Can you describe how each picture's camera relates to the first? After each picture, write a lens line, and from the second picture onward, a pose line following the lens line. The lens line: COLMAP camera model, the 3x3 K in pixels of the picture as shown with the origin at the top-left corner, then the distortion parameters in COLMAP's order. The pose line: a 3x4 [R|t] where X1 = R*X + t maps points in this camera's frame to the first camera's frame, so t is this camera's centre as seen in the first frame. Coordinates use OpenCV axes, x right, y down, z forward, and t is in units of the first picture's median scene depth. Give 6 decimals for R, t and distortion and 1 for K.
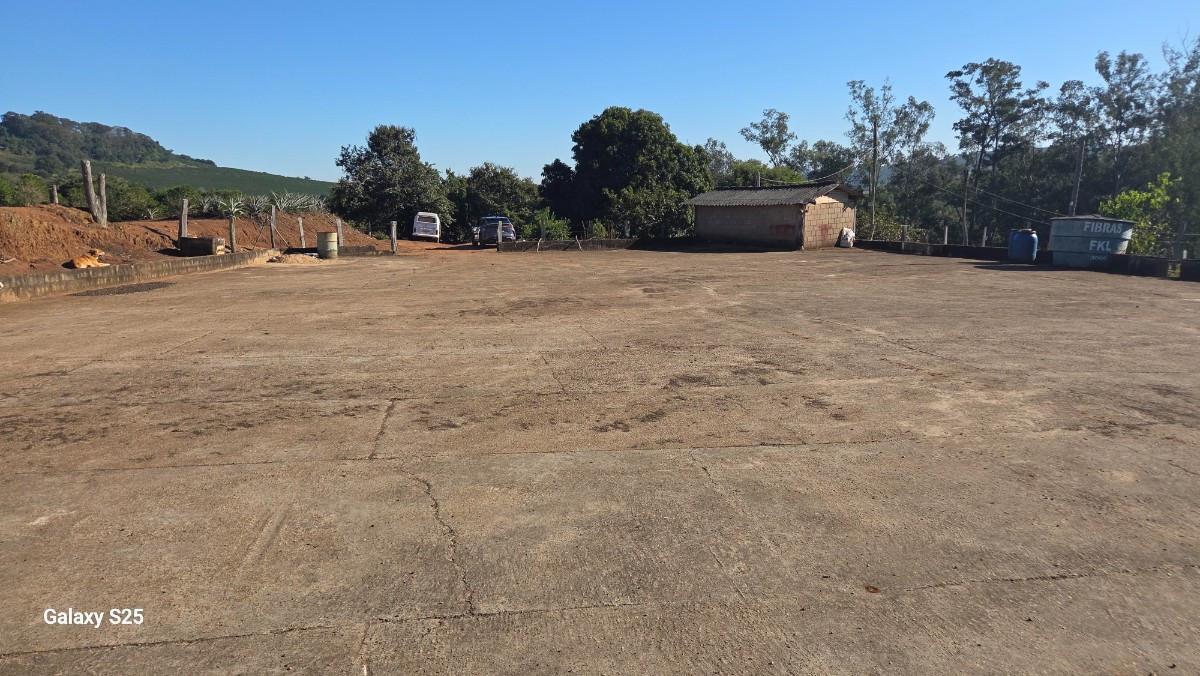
lens RADIAL K [[811.0, 0, 600.7], [0, 811.0, 346.3], [0, 0, 1]] dist [0.045828, 0.000934]
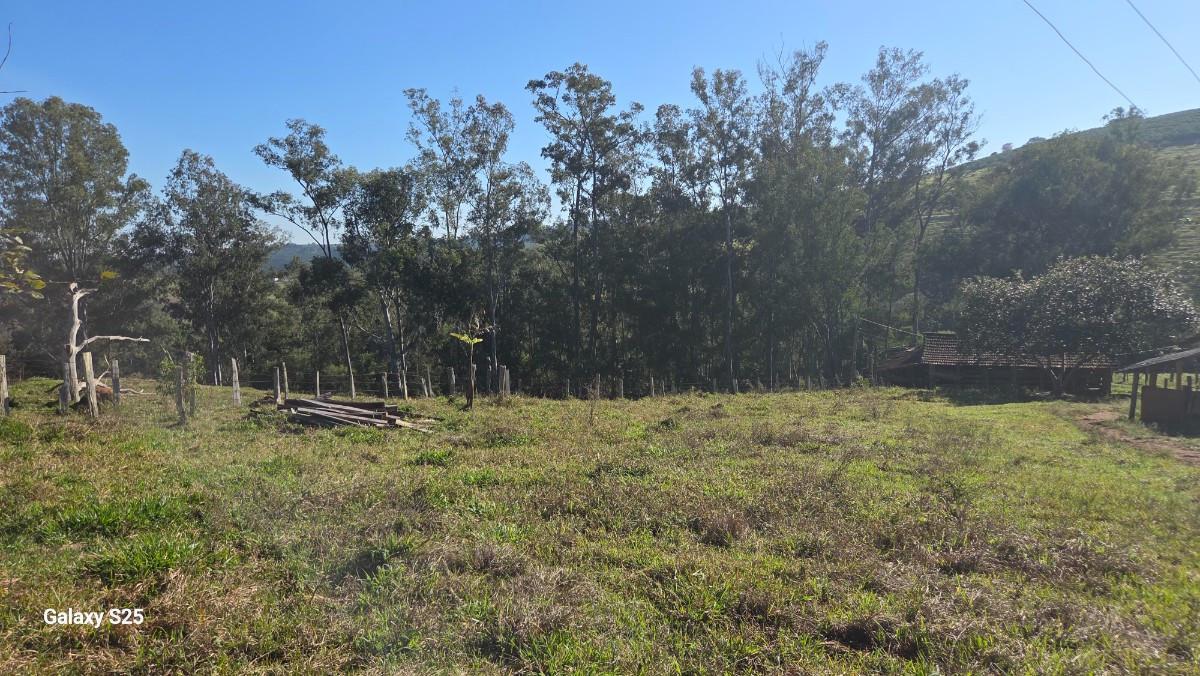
lens RADIAL K [[811.0, 0, 601.6], [0, 811.0, 339.3], [0, 0, 1]] dist [0.045828, 0.000934]
pose [[0.898190, -0.053633, 0.436323, 0.141411], [0.092299, 0.993414, -0.067891, -0.038659], [-0.429808, 0.101251, 0.897225, 0.317386]]
